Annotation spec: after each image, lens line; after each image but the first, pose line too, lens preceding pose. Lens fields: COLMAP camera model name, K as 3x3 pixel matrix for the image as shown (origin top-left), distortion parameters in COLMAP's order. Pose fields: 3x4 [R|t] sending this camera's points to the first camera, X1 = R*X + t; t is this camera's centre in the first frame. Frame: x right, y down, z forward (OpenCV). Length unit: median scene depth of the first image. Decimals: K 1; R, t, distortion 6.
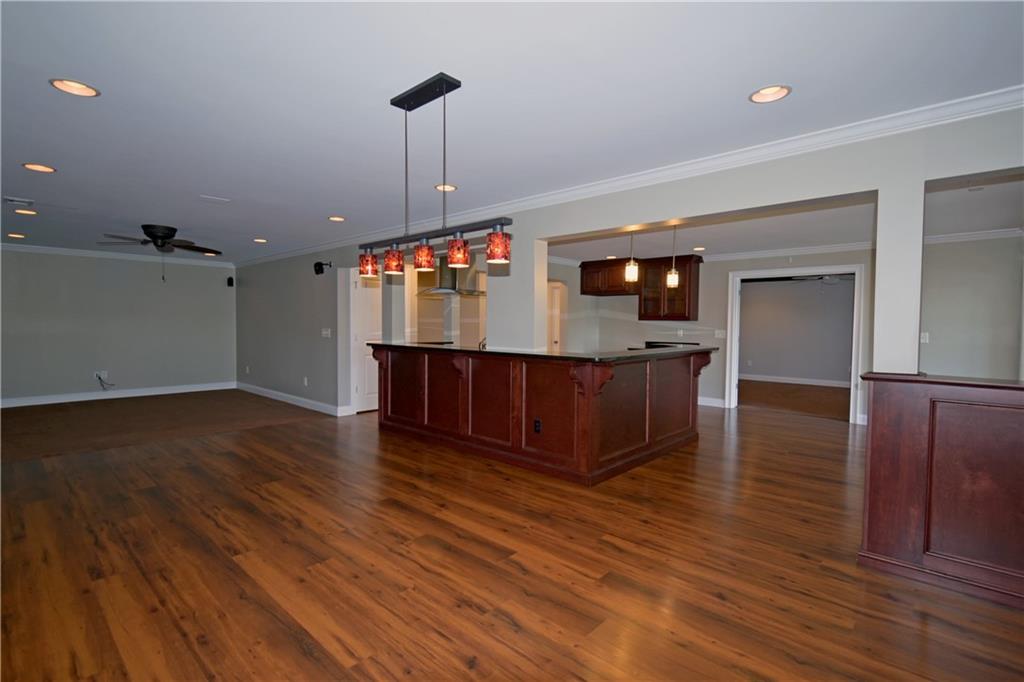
lens RADIAL K [[494.8, 0, 512.0], [0, 494.8, 341.0], [0, 0, 1]] dist [-0.000147, -0.000421]
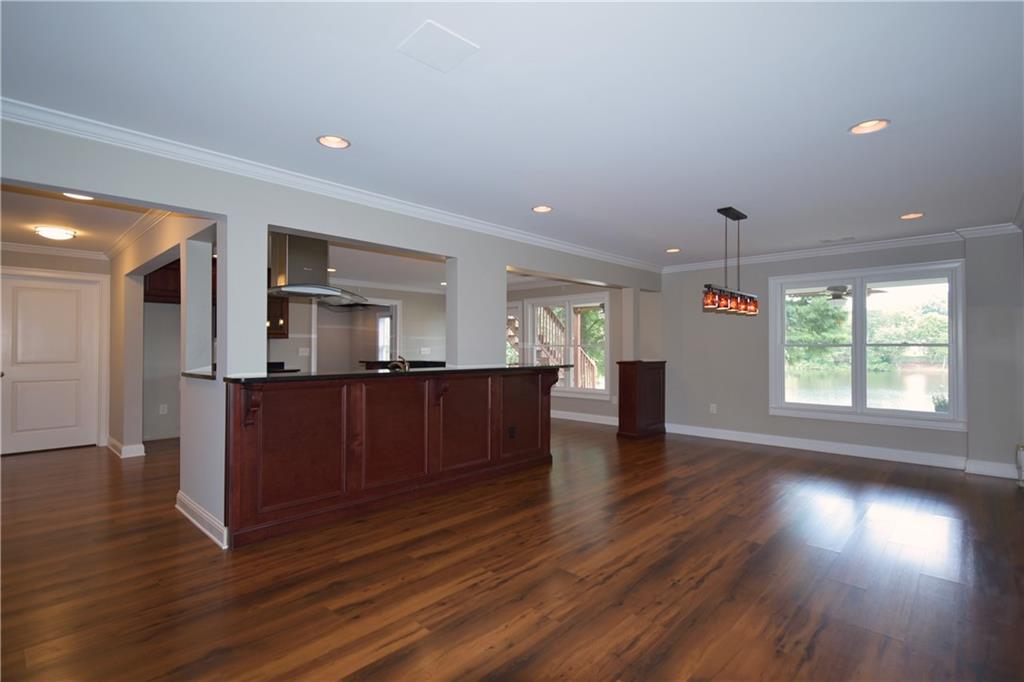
lens RADIAL K [[486.7, 0, 520.4], [0, 486.7, 345.2], [0, 0, 1]] dist [0.003210, 0.000129]
pose [[-0.000688, -0.006509, 0.999979, -1.274084], [0.035356, 0.999353, 0.006530, -0.040250], [-0.999375, 0.035360, -0.000457, 1.163231]]
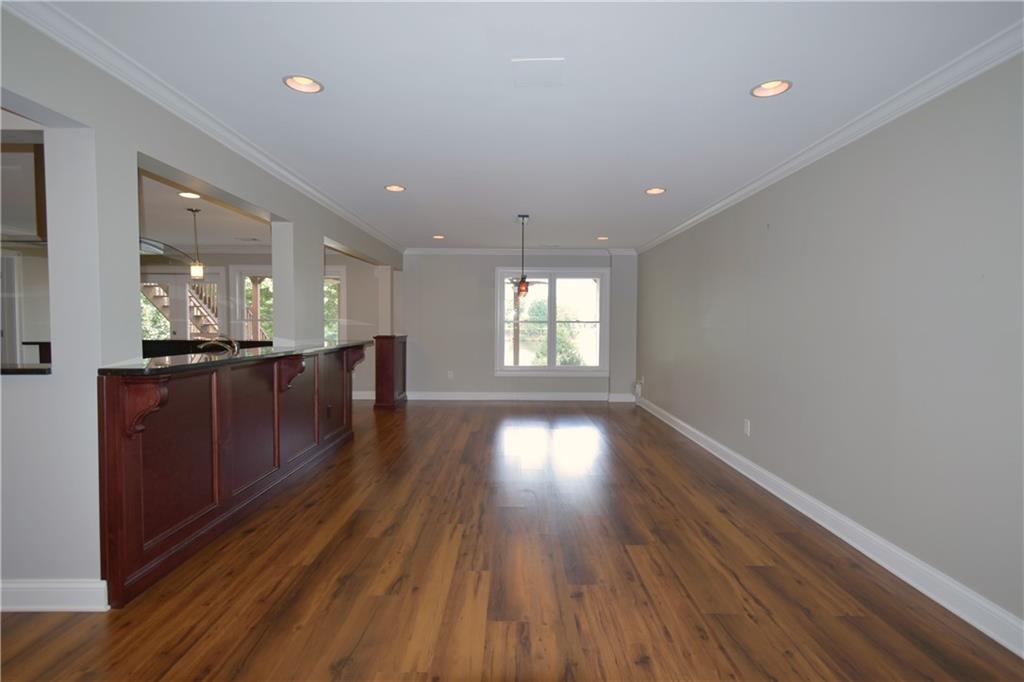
lens RADIAL K [[486.6, 0, 516.4], [0, 486.6, 342.5], [0, 0, 1]] dist [0.002944, -0.000089]
pose [[-0.689581, -0.045480, 0.722779, -1.193968], [0.012812, 0.997104, 0.074965, -0.066005], [-0.724095, 0.060955, -0.687002, 1.708080]]
